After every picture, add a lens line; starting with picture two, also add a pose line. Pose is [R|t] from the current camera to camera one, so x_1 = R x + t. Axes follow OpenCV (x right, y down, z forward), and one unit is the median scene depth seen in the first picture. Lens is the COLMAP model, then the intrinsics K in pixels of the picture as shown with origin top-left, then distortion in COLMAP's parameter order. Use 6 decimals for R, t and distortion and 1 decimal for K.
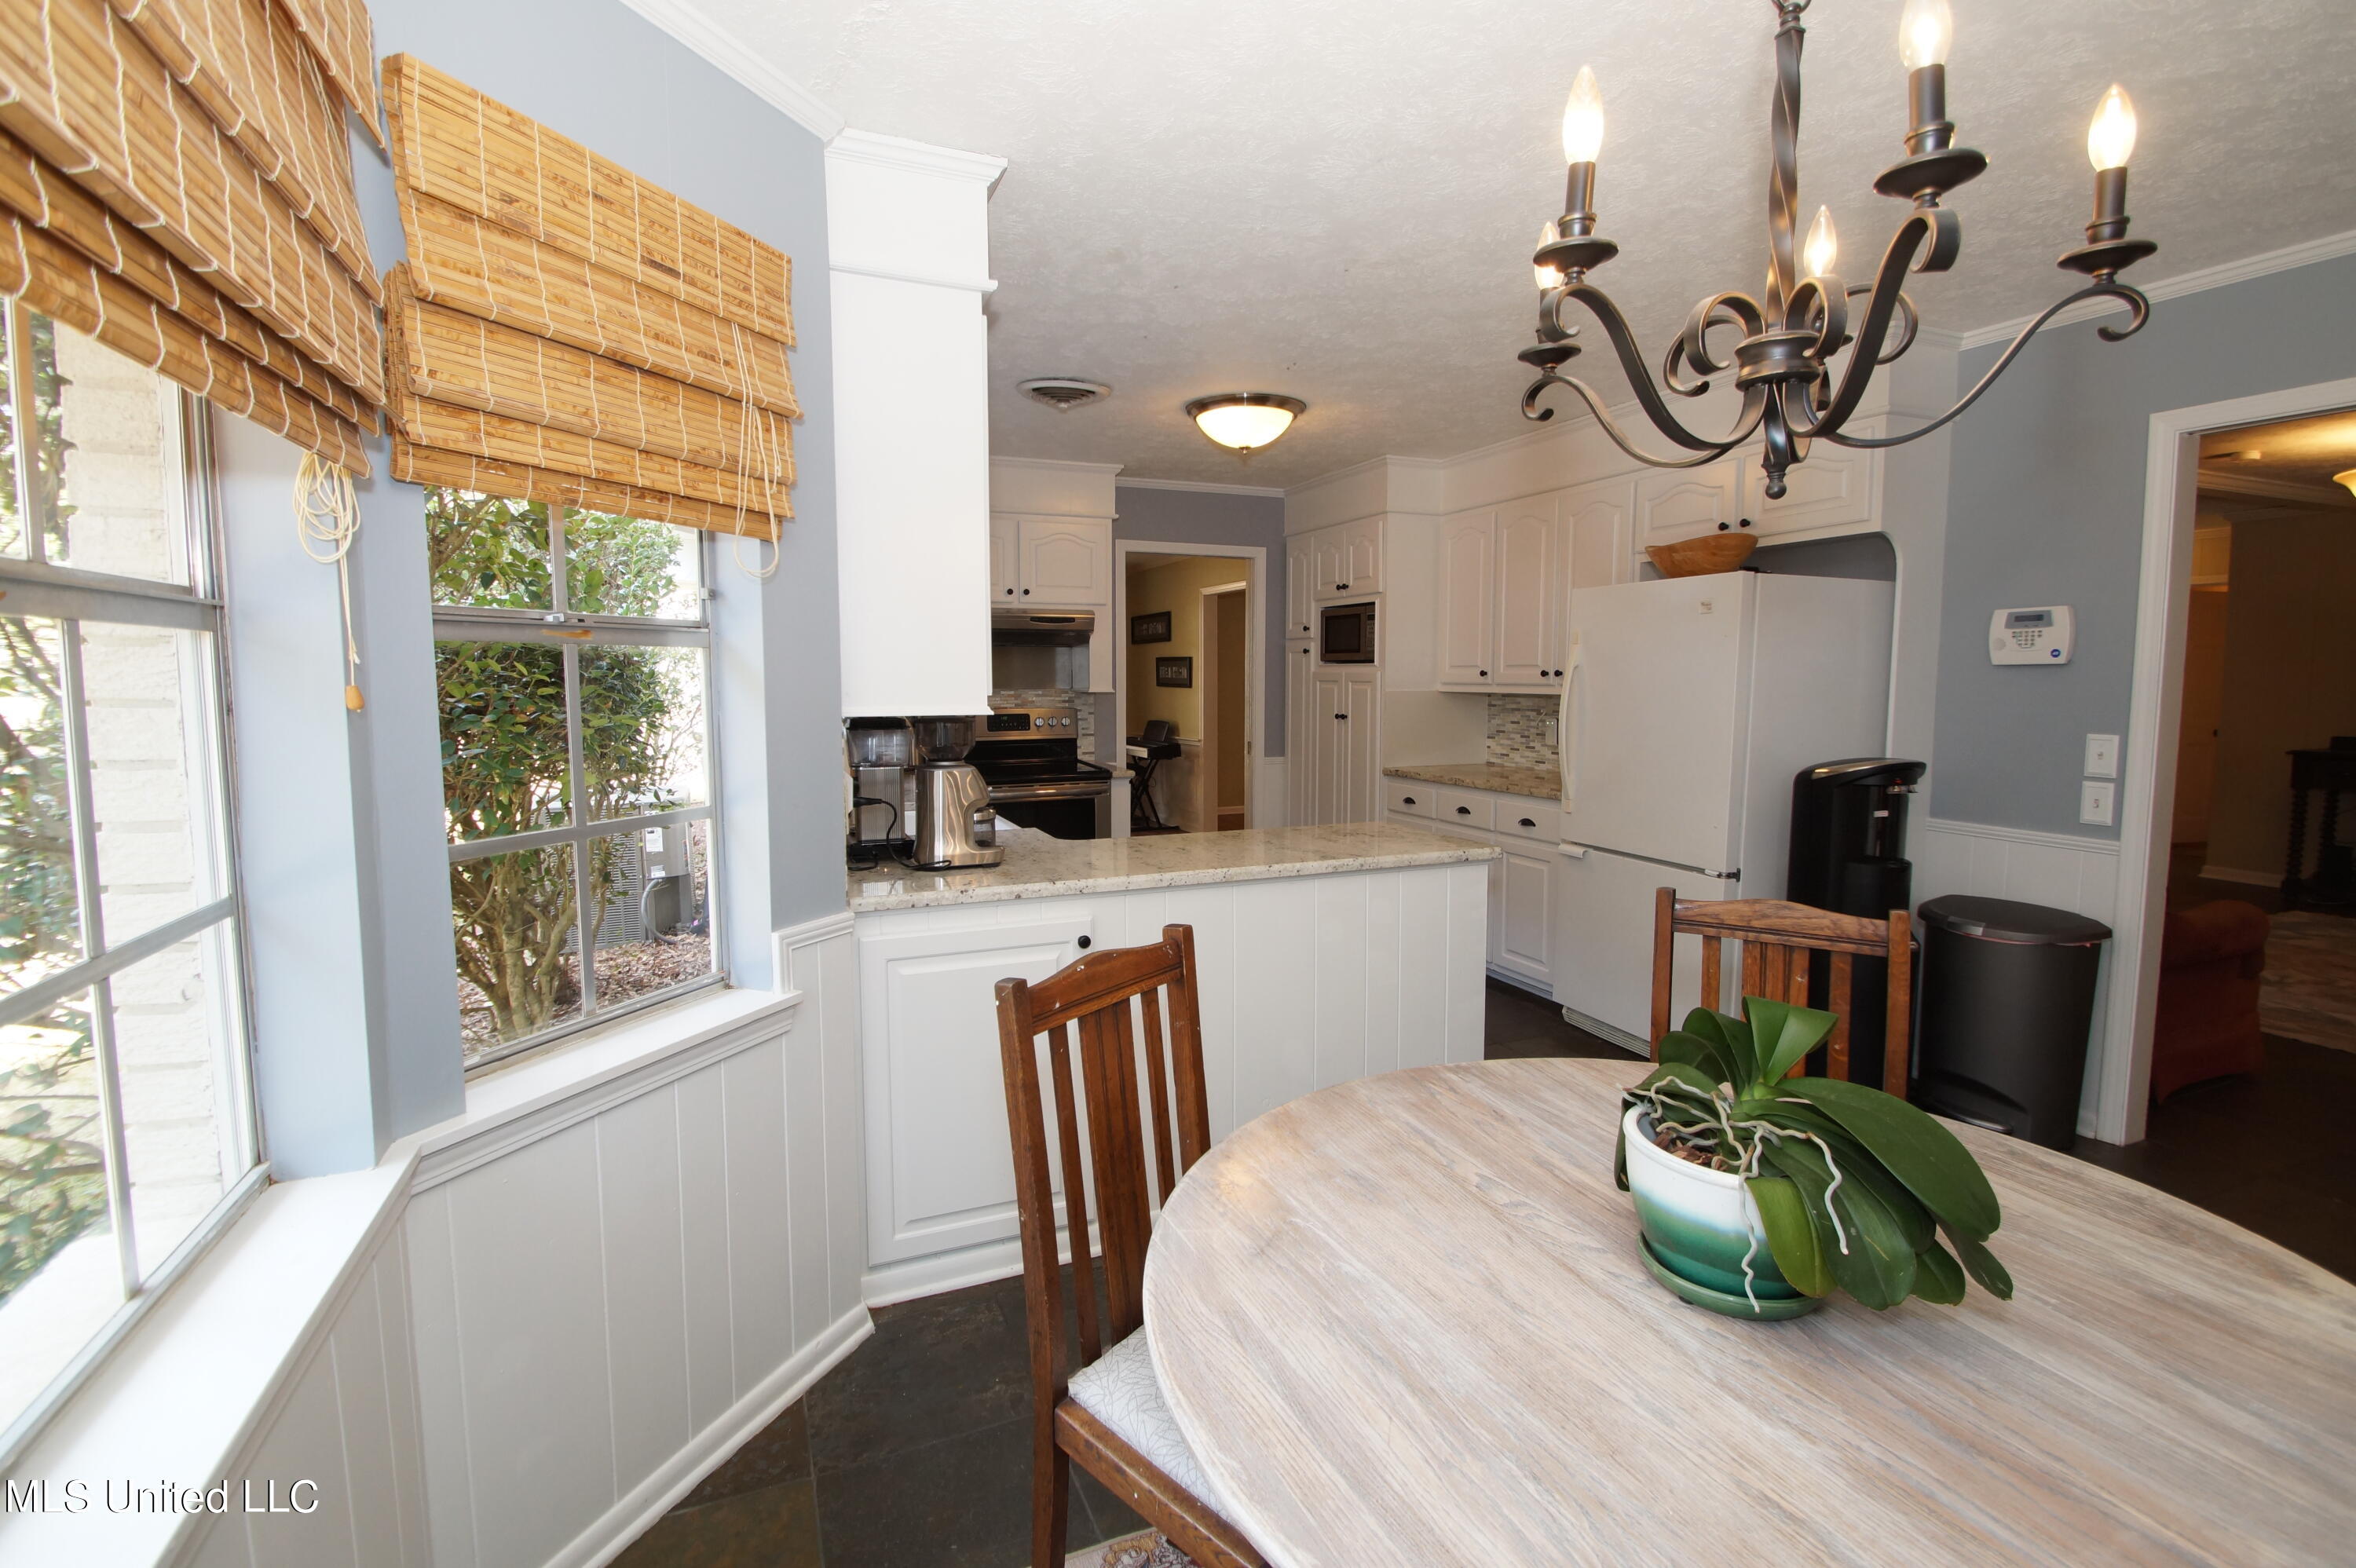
lens RADIAL K [[1067.1, 0, 1171.8], [0, 1067.1, 765.4], [0, 0, 1]] dist [0.021401, -0.013910]
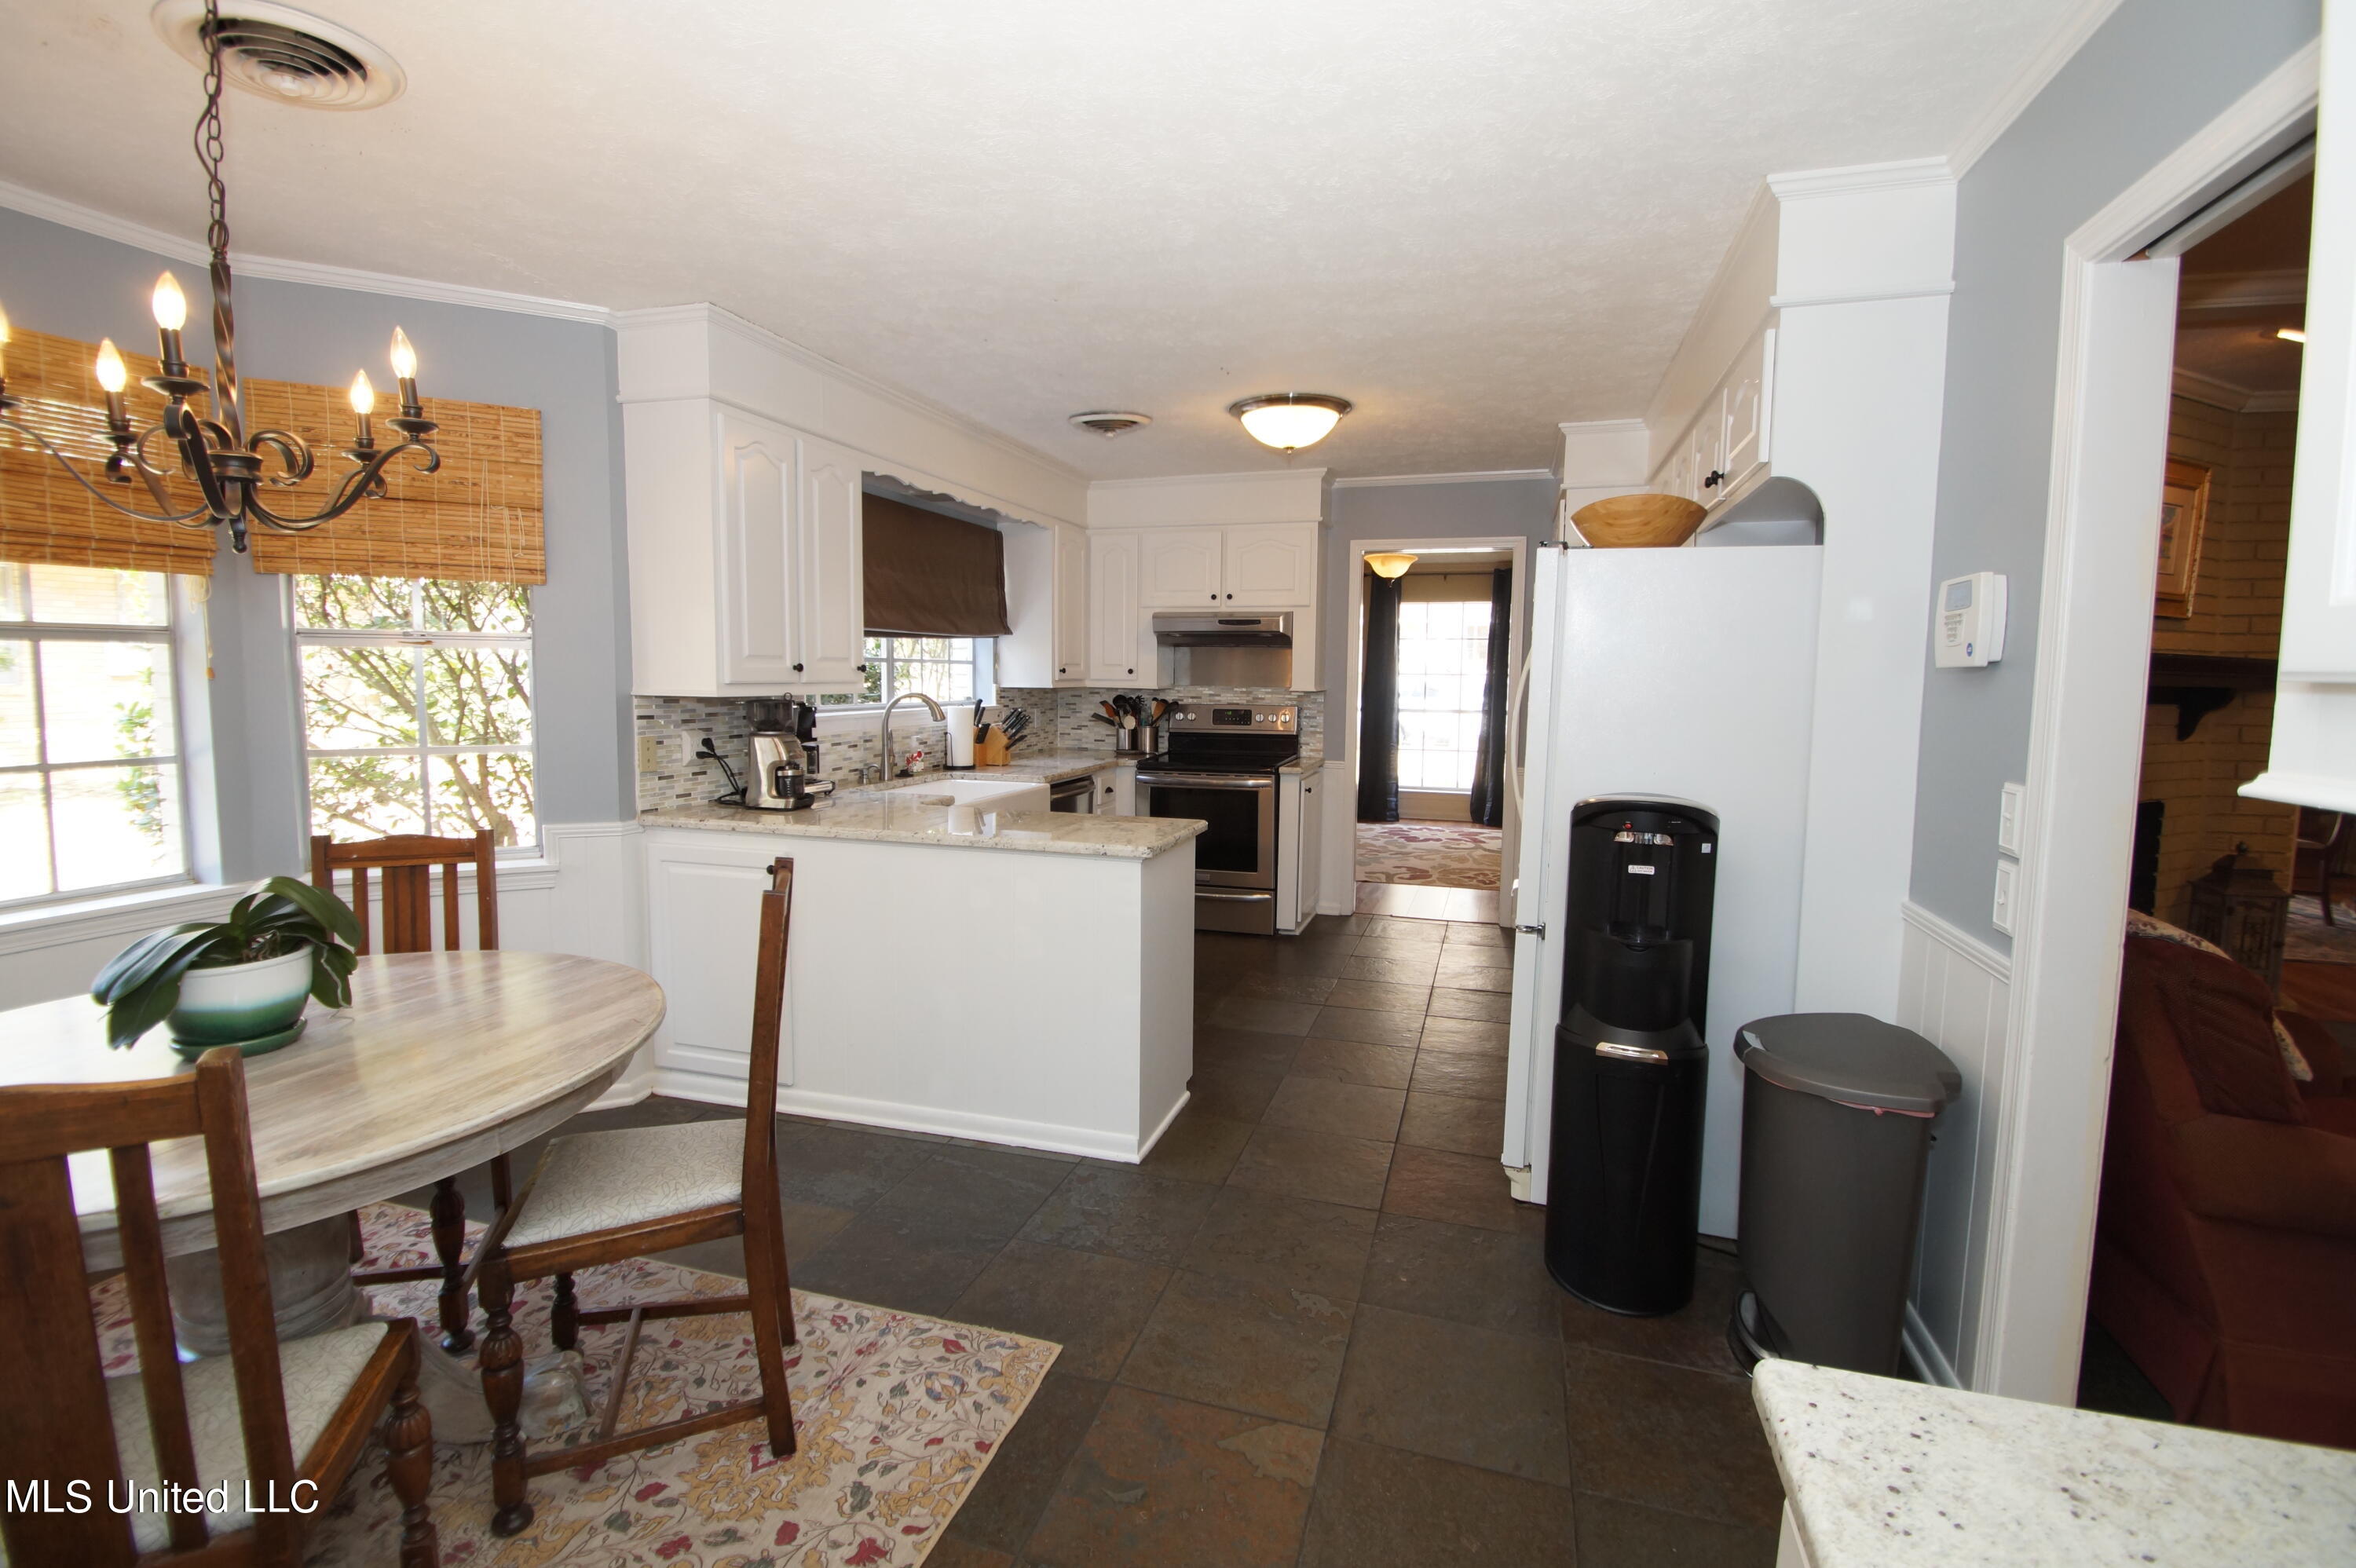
lens RADIAL K [[1067.1, 0, 1171.8], [0, 1067.1, 765.4], [0, 0, 1]] dist [0.021401, -0.013910]
pose [[0.769560, 0.067342, -0.635014, 0.741889], [-0.066883, 0.997454, 0.024725, -0.020301], [0.635063, 0.023444, 0.772105, 0.184063]]
